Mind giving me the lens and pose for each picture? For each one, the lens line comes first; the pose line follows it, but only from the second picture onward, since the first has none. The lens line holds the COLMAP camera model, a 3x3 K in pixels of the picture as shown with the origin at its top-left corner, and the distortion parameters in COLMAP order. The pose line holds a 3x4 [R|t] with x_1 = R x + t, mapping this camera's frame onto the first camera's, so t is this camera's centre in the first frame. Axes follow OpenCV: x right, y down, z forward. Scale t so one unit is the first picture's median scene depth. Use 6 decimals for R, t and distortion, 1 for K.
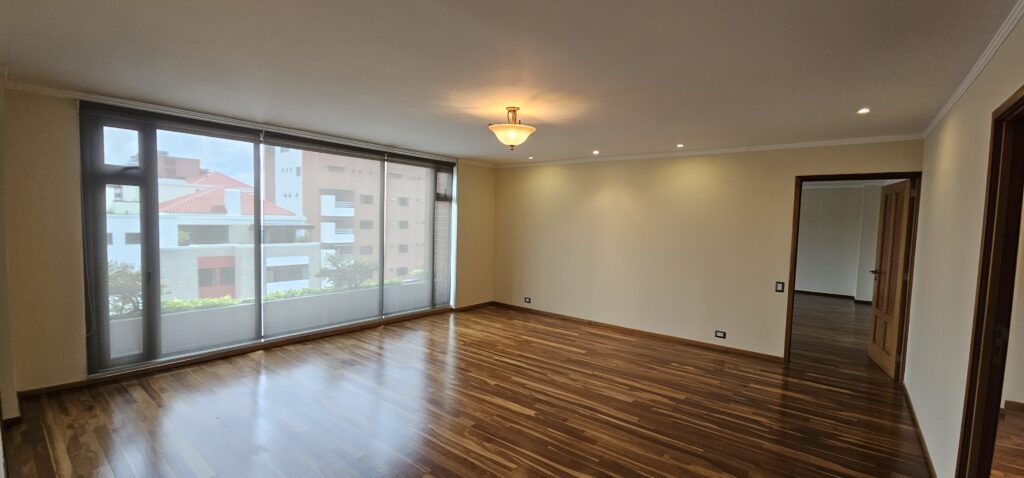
lens RADIAL K [[420.4, 0, 512.2], [0, 420.4, 222.1], [0, 0, 1]] dist [0.008831, -0.005228]
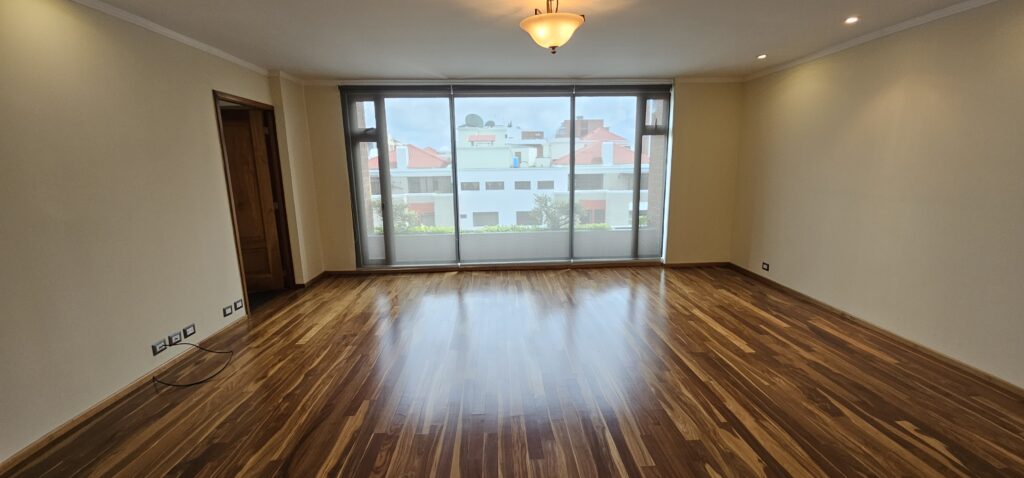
lens RADIAL K [[420.4, 0, 514.2], [0, 420.4, 229.4], [0, 0, 1]] dist [0.008831, -0.005228]
pose [[0.668732, 0.077938, -0.739407, 0.357693], [0.028012, 0.991144, 0.129806, 0.025109], [0.742975, -0.107518, 0.660627, 0.291789]]
